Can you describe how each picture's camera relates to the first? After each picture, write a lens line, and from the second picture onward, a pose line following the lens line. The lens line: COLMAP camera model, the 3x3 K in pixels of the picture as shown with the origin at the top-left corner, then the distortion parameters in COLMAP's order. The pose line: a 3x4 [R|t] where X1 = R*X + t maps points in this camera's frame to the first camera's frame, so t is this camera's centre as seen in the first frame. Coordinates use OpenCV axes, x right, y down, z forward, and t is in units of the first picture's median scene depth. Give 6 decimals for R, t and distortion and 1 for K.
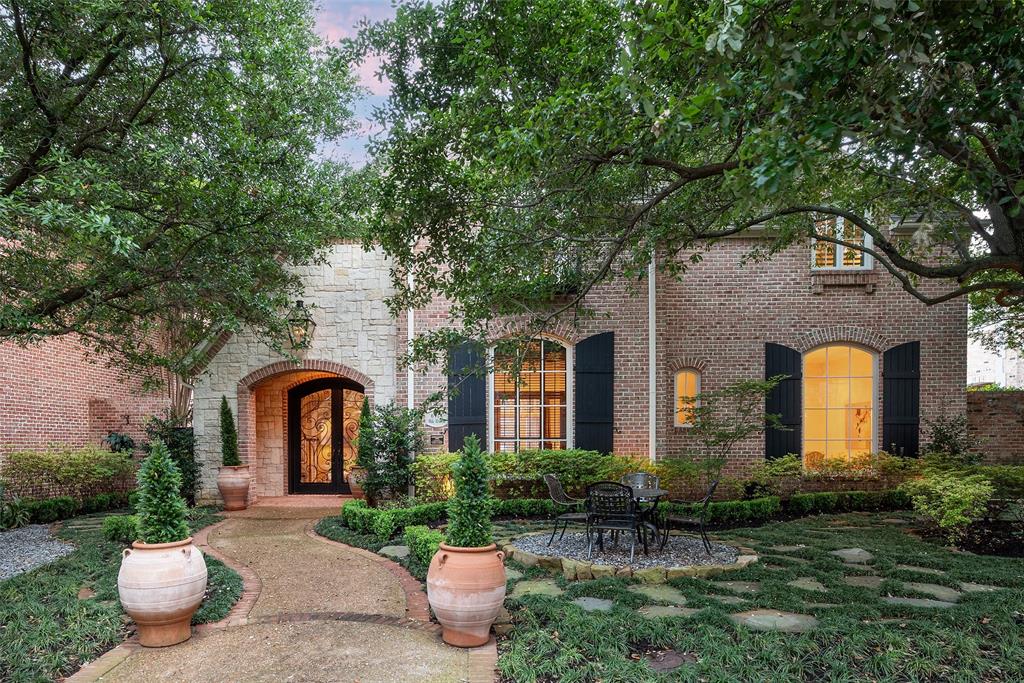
lens RADIAL K [[467.4, 0, 496.5], [0, 467.4, 455.7], [0, 0, 1]] dist [-0.001857, 0.000024]
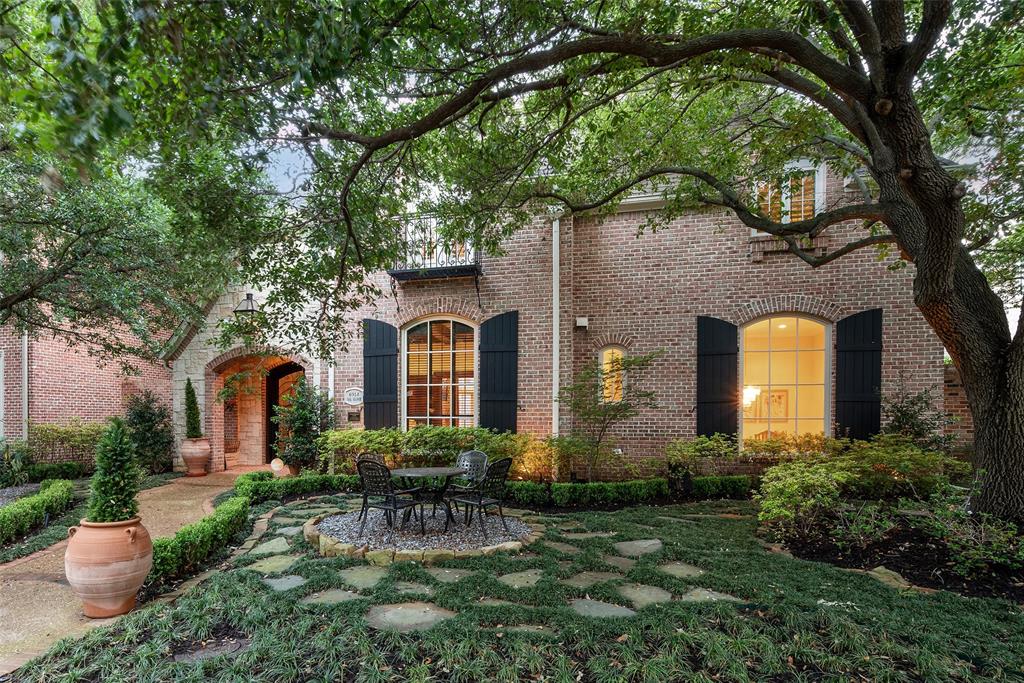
lens RADIAL K [[430.9, 0, 469.9], [0, 430.9, 429.5], [0, 0, 1]] dist [-0.002931, -0.000156]
pose [[0.985307, 0.009753, -0.170517, 0.284774], [-0.009983, 0.999950, -0.000494, -0.006184], [0.170503, 0.002189, 0.985355, 0.059230]]
